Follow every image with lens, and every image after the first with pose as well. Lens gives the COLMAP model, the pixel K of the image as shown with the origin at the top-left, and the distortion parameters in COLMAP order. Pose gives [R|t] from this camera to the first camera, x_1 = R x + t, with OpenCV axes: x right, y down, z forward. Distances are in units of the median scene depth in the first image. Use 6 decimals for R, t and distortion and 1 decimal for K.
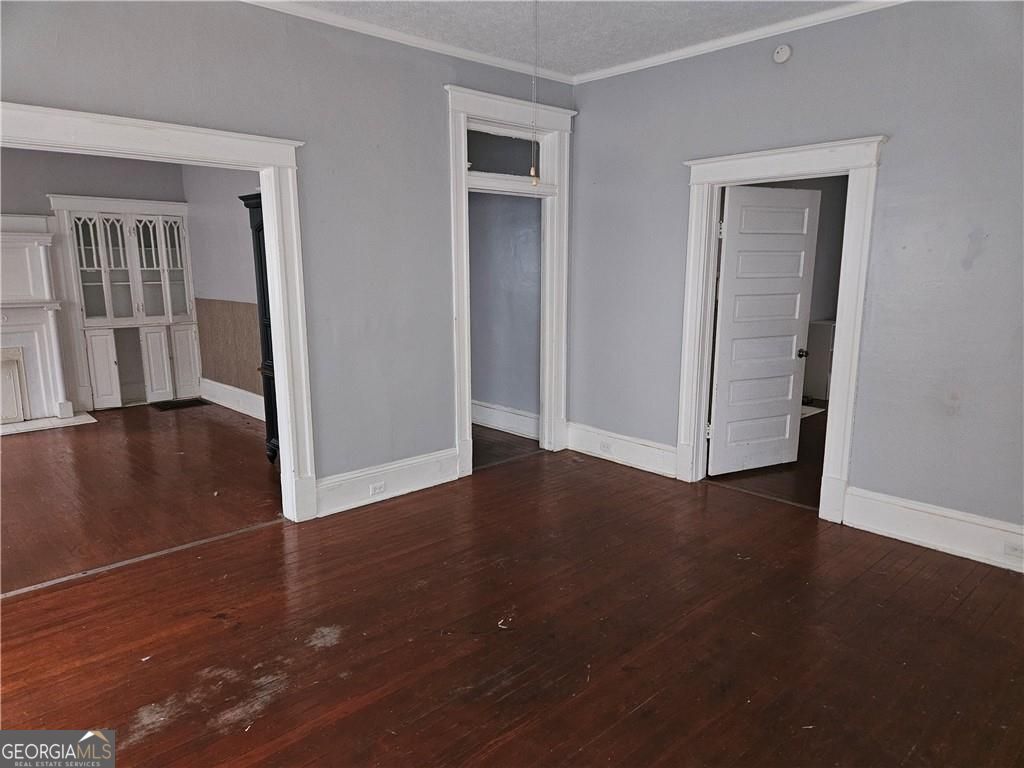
lens RADIAL K [[685.4, 0, 514.7], [0, 685.4, 383.6], [0, 0, 1]] dist [0.057872, -0.025583]
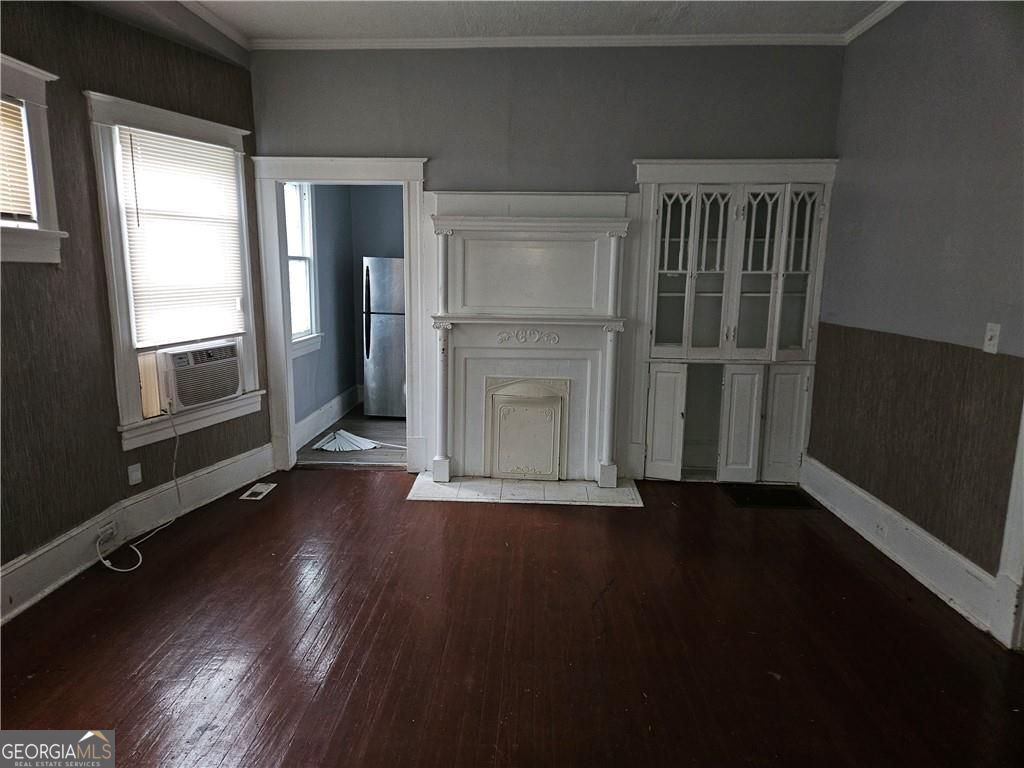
lens RADIAL K [[685.4, 0, 484.2], [0, 685.4, 390.6], [0, 0, 1]] dist [0.057872, -0.025583]
pose [[0.675338, 0.141656, -0.723777, -0.234372], [-0.140063, 0.988155, 0.062710, -0.067732], [0.724087, 0.059024, 0.687179, 0.420155]]
